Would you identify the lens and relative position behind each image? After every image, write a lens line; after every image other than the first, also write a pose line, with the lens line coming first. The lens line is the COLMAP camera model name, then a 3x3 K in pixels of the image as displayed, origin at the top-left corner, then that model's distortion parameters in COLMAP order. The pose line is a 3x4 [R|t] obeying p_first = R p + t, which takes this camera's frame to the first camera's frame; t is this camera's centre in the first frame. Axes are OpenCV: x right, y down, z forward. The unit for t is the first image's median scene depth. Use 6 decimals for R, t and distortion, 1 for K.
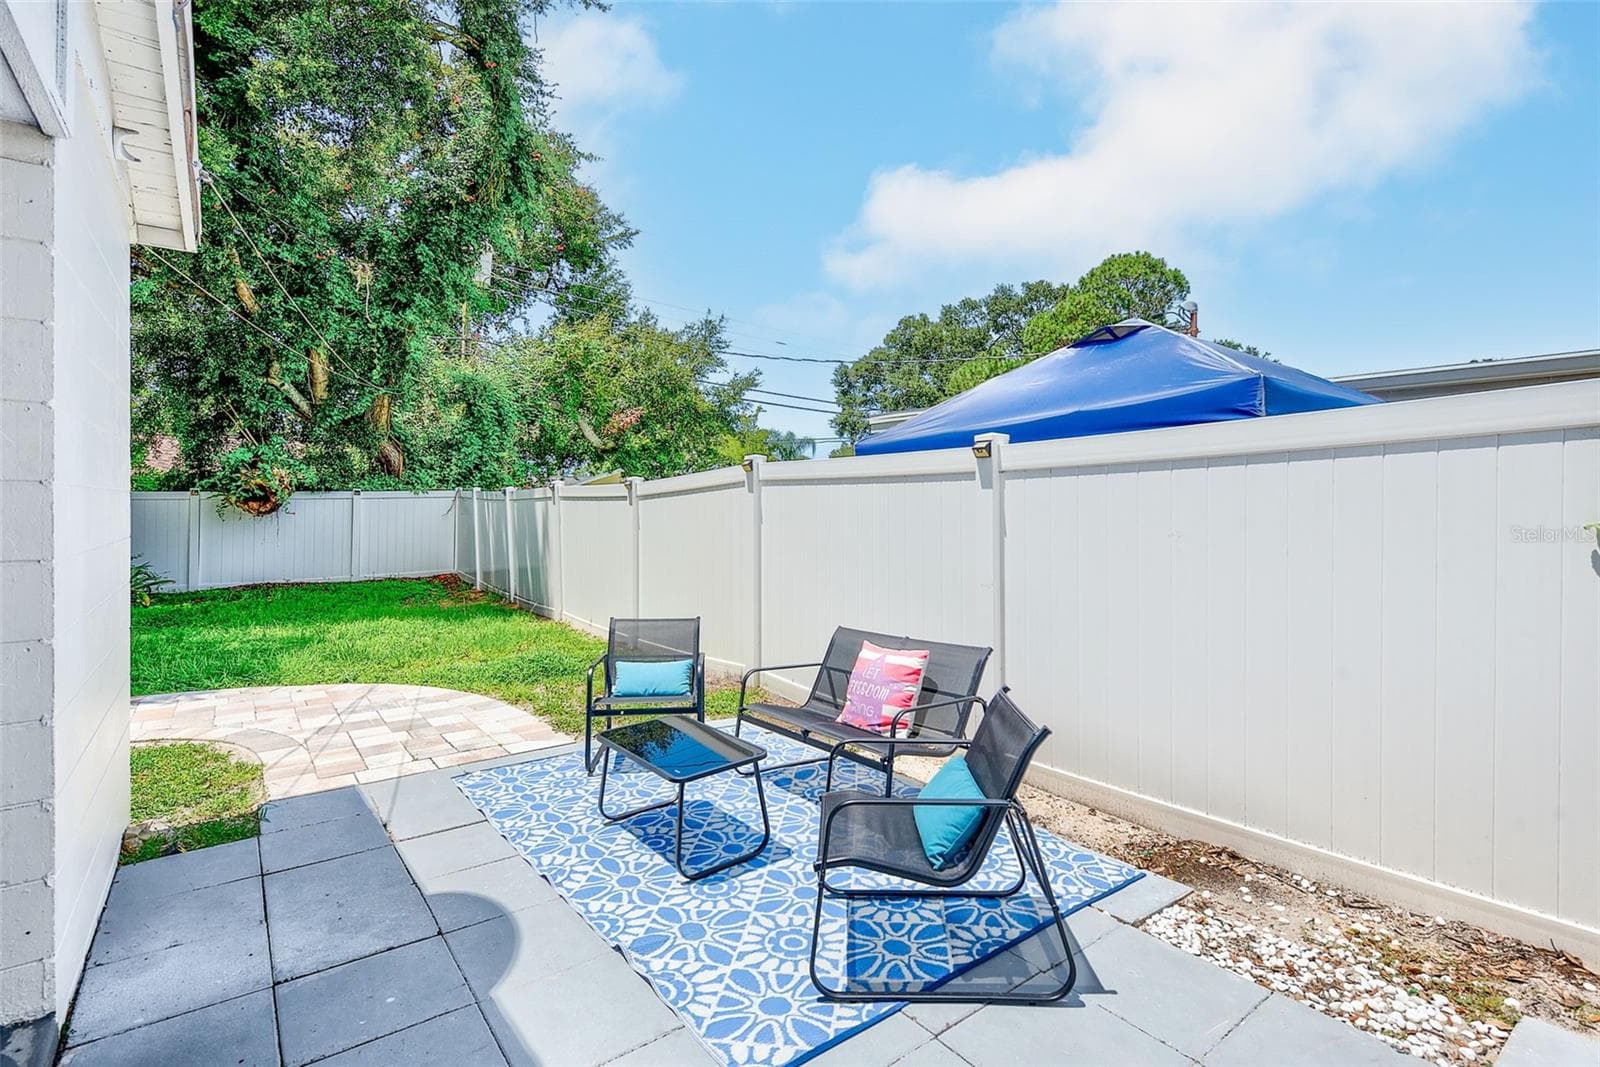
lens RADIAL K [[753.8, 0, 804.6], [0, 753.8, 503.2], [0, 0, 1]] dist [-0.001167, -0.000288]
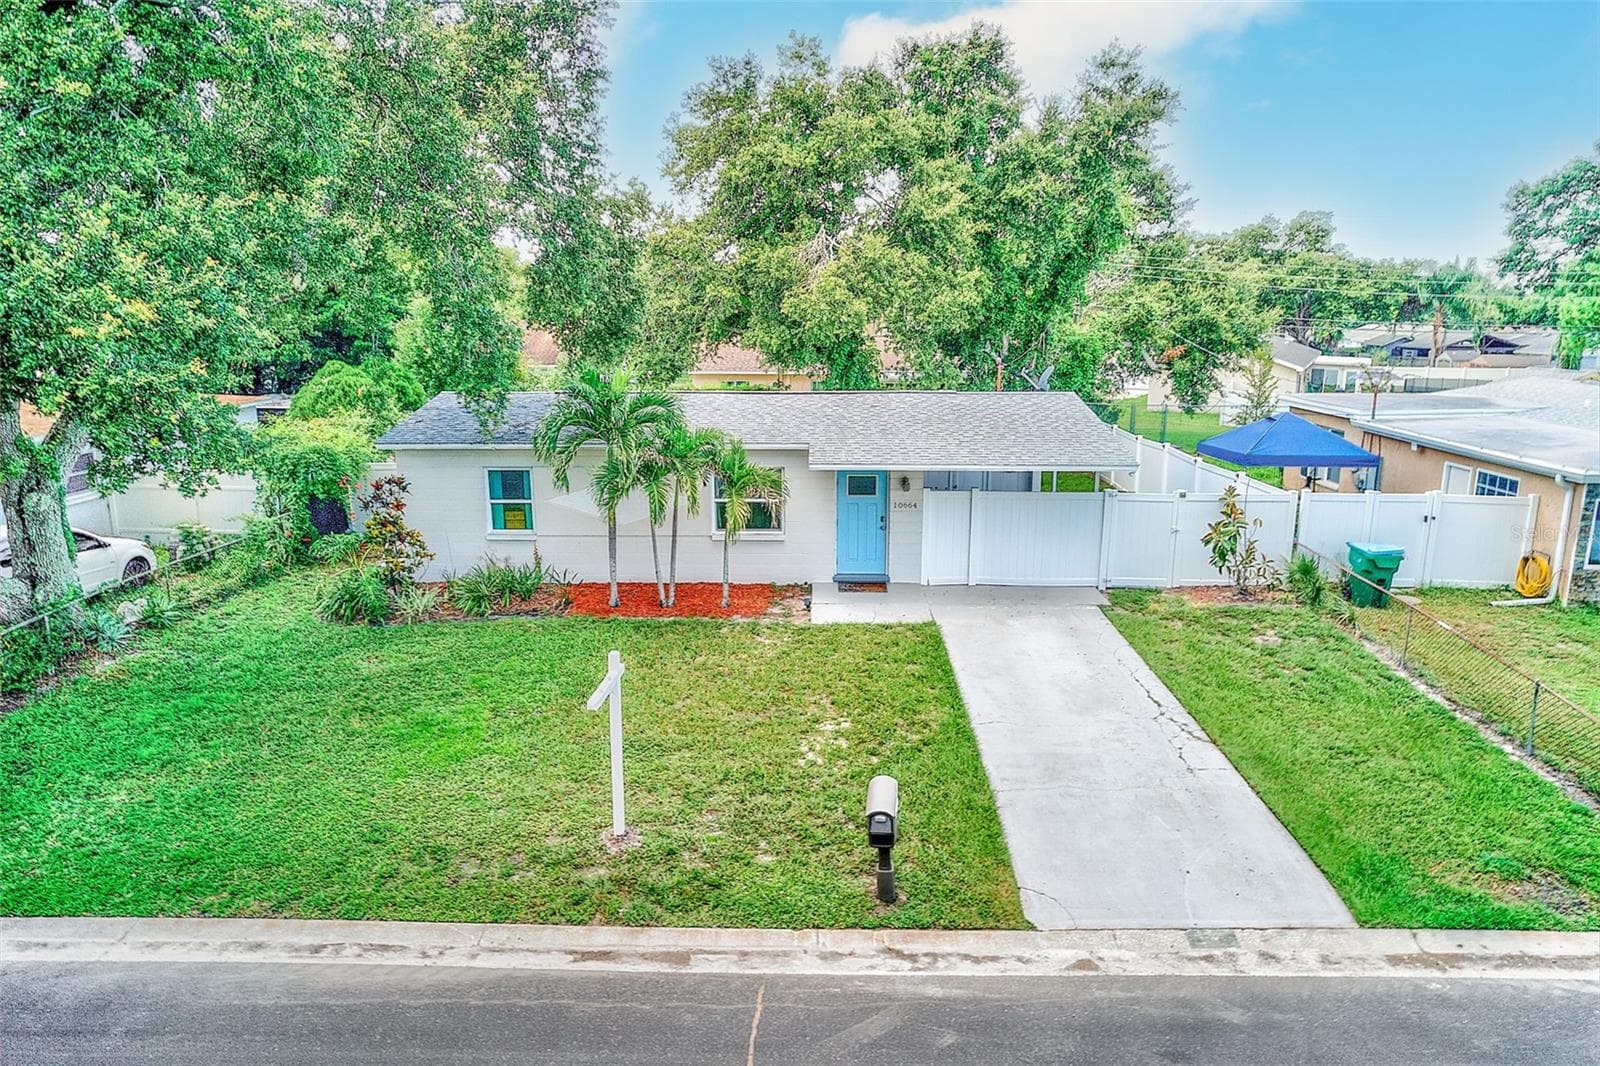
lens RADIAL K [[1020.8, 0, 800.0], [0, 1020.8, 533.0], [0, 0, 1]] dist [-0.080548, 0.079164]
pose [[0.791565, 0.129497, -0.597207, 0.386446], [0.003703, 0.976254, 0.216597, -0.180236], [0.611074, -0.173662, 0.772288, -0.986058]]
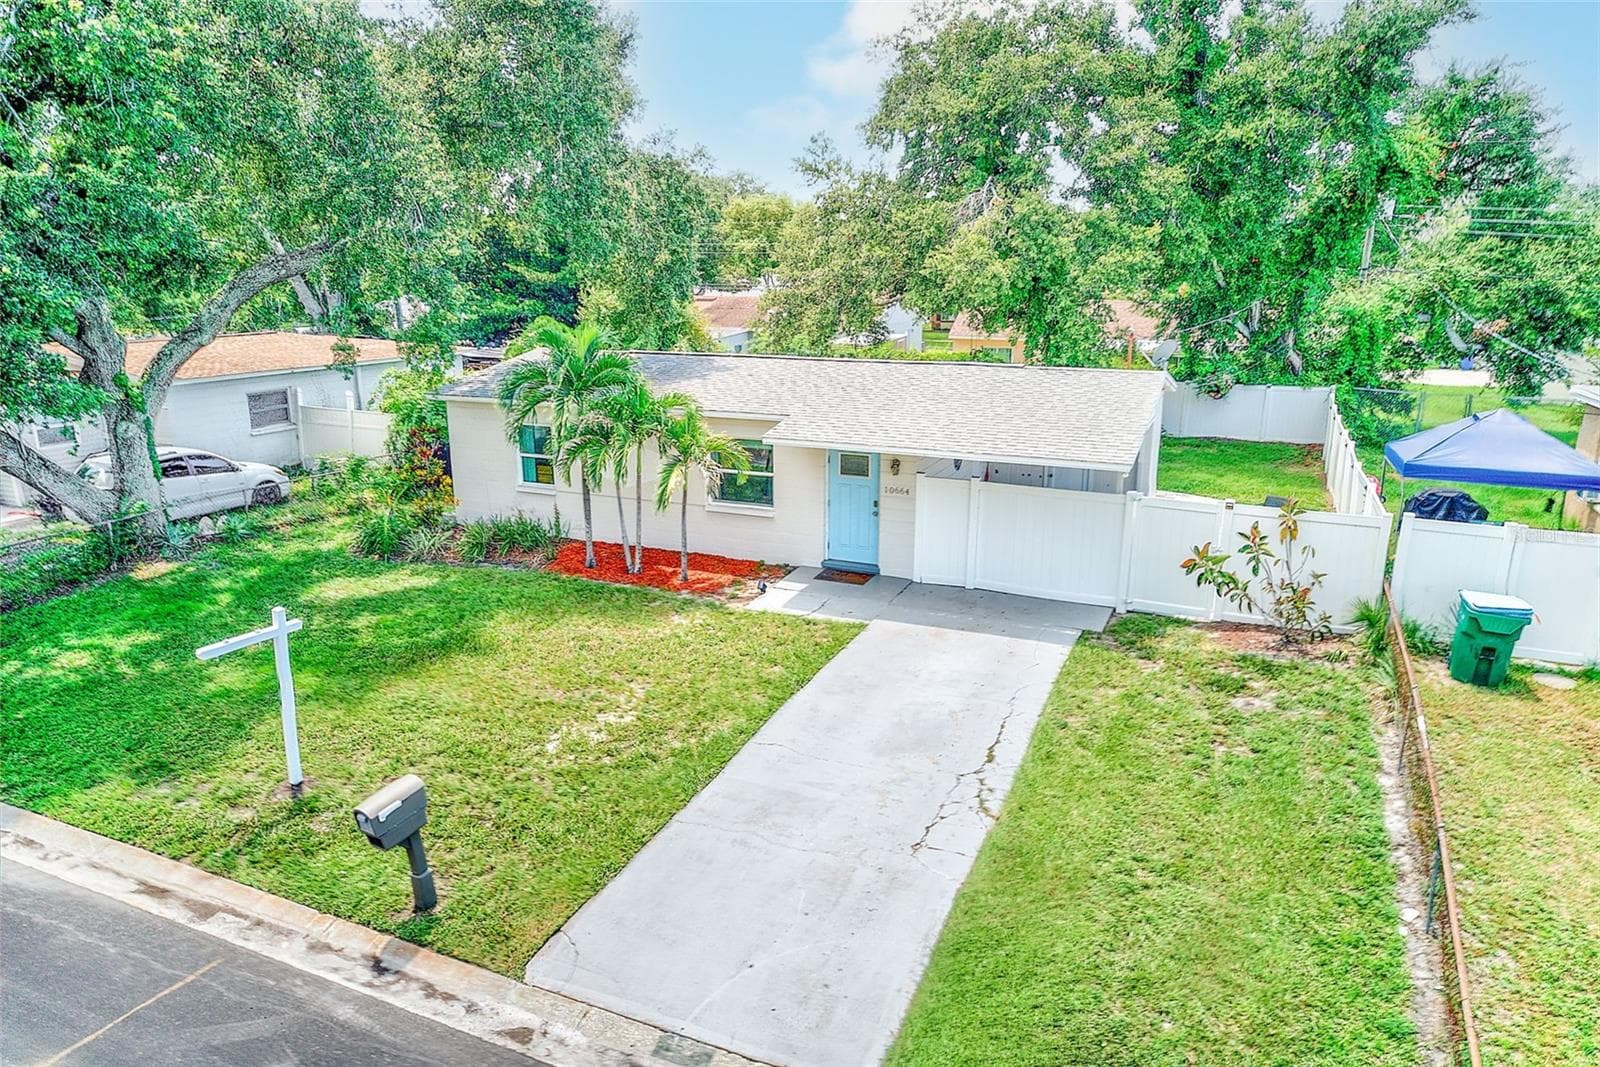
lens RADIAL K [[1020.8, 0, 800.0], [0, 1020.8, 533.5], [0, 0, 1]] dist [-0.080548, 0.079164]
pose [[0.493210, 0.215848, -0.842706, 0.570803], [0.002624, 0.968354, 0.249567, -0.177263], [0.869906, -0.125300, 0.477035, -0.678215]]
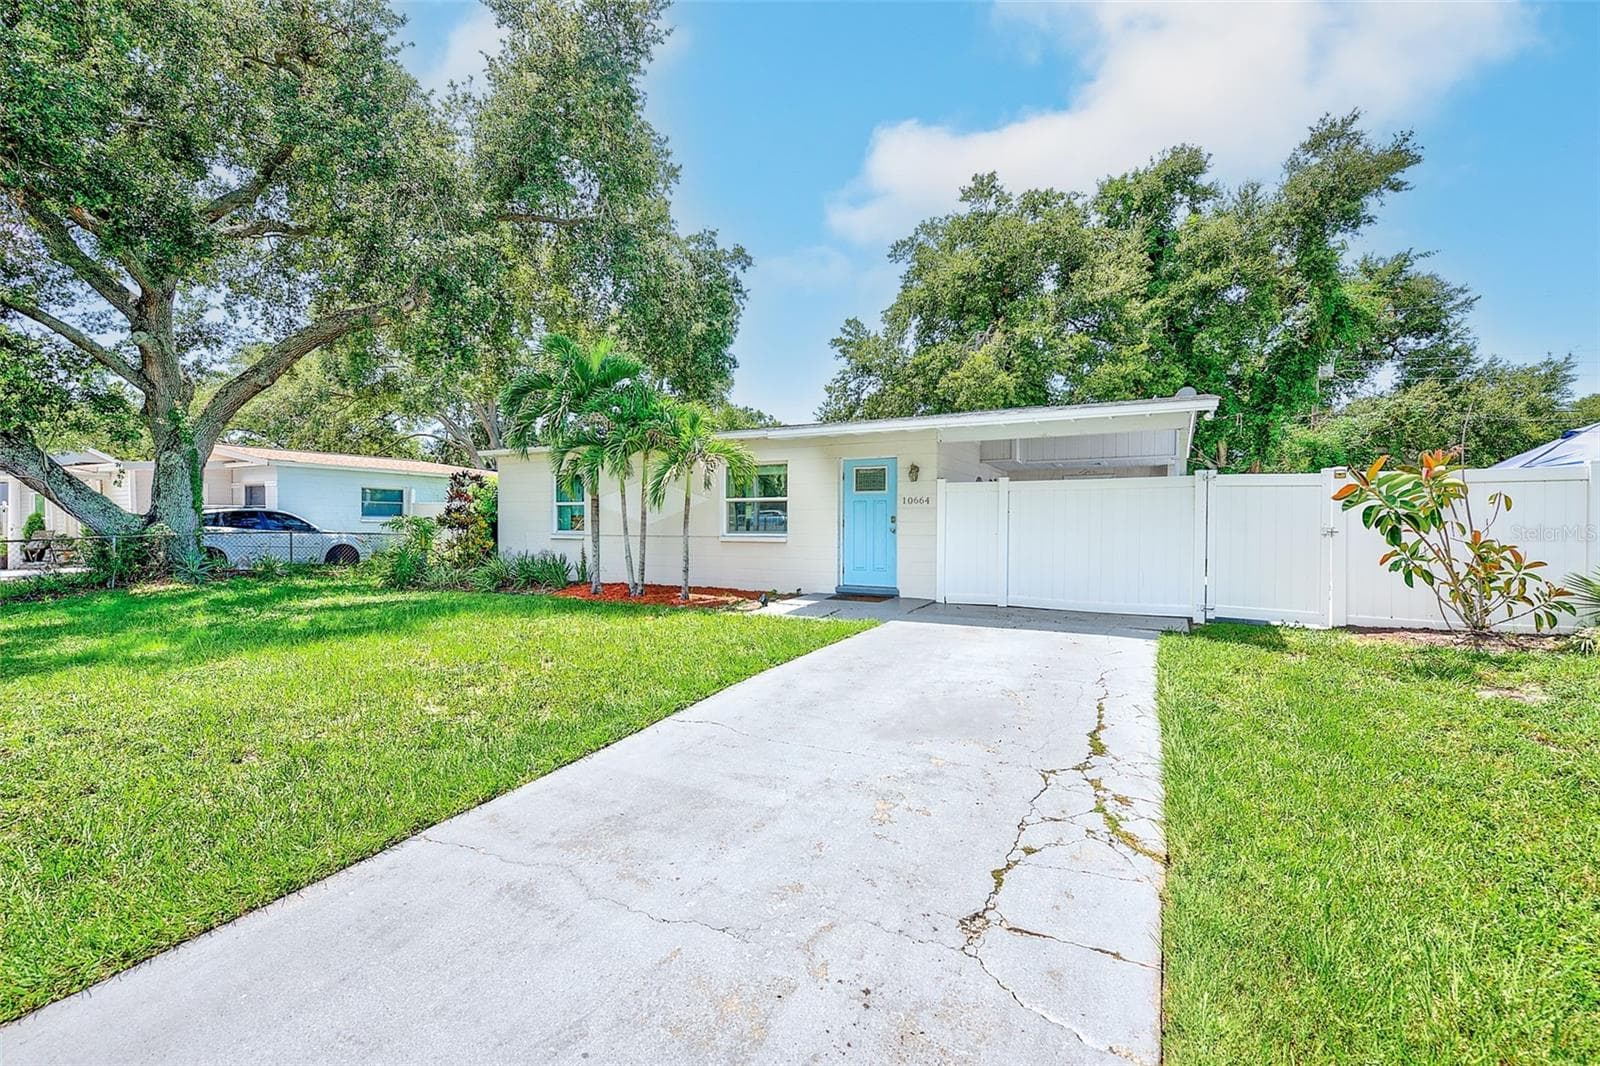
lens RADIAL K [[670.1, 0, 807.8], [0, 670.1, 532.8], [0, 0, 1]] dist [0.000964, -0.000150]
pose [[0.429757, 0.010351, -0.902885, 0.323670], [-0.000051, 0.999935, 0.011439, 0.012479], [0.902945, -0.004870, 0.429729, -0.499632]]
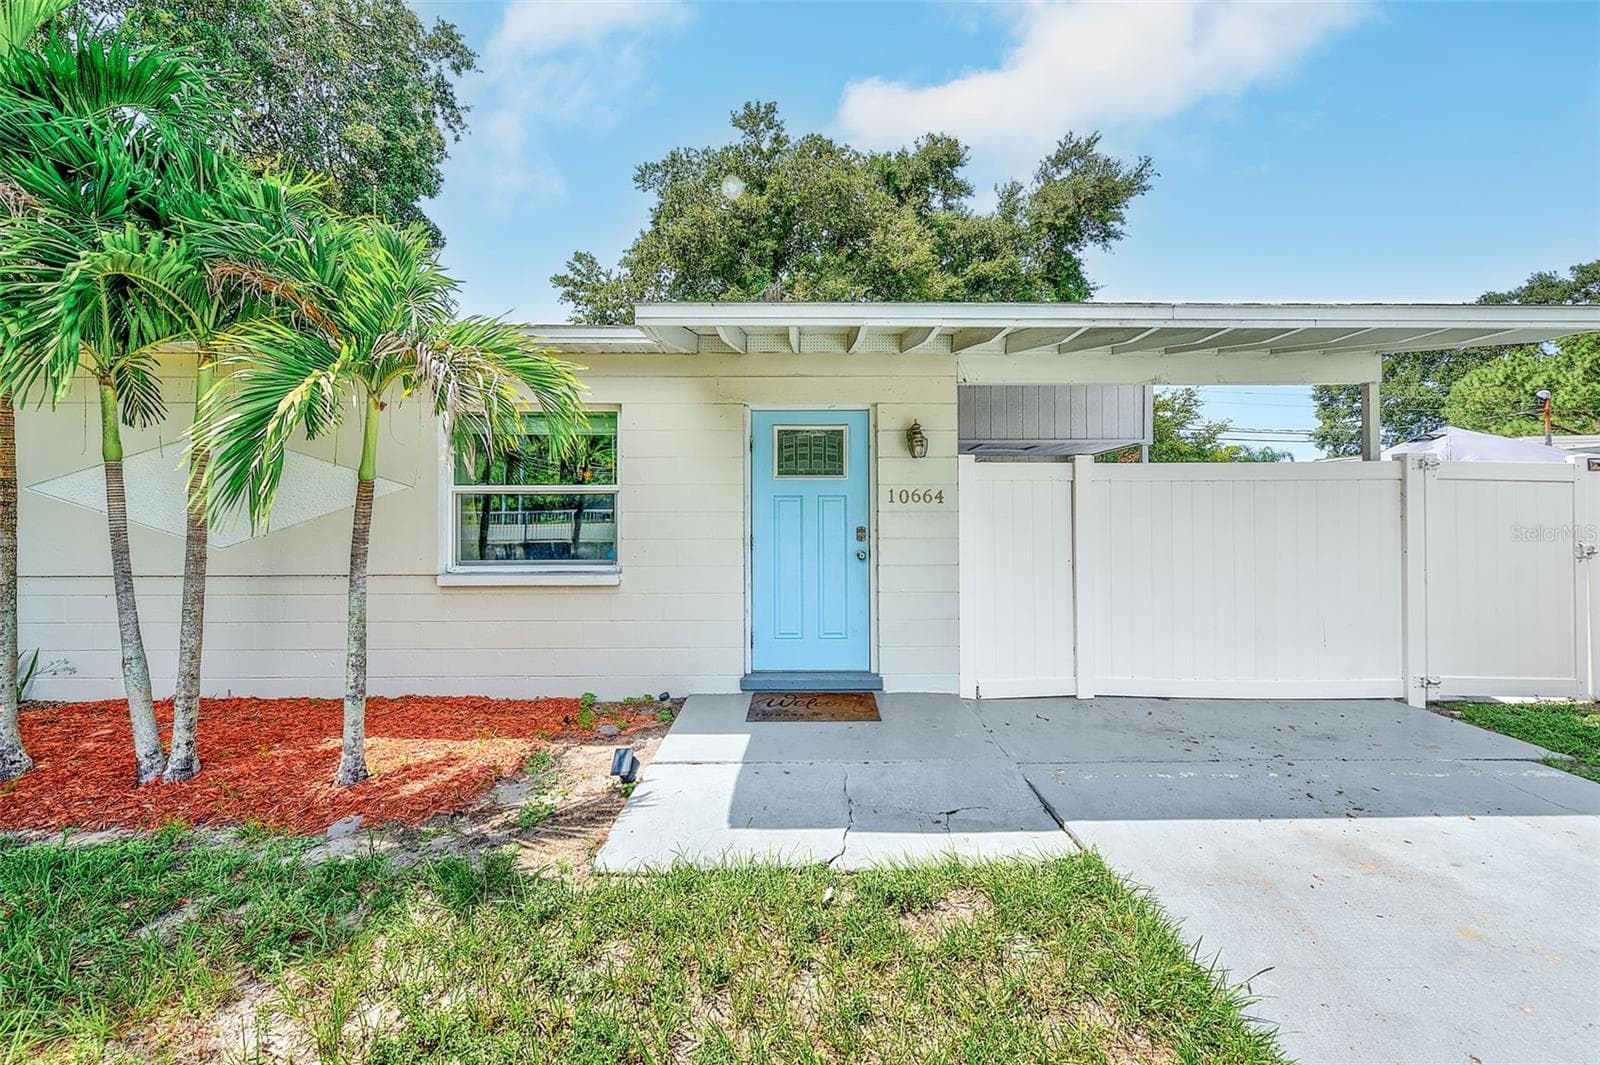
lens RADIAL K [[648.3, 0, 807.2], [0, 648.3, 506.2], [0, 0, 1]] dist [-0.000694, -0.000320]
pose [[0.804987, -0.015835, -0.593081, 0.019407], [0.007143, 0.999830, -0.017001, 0.002031], [0.593249, 0.009449, 0.804963, -0.431081]]
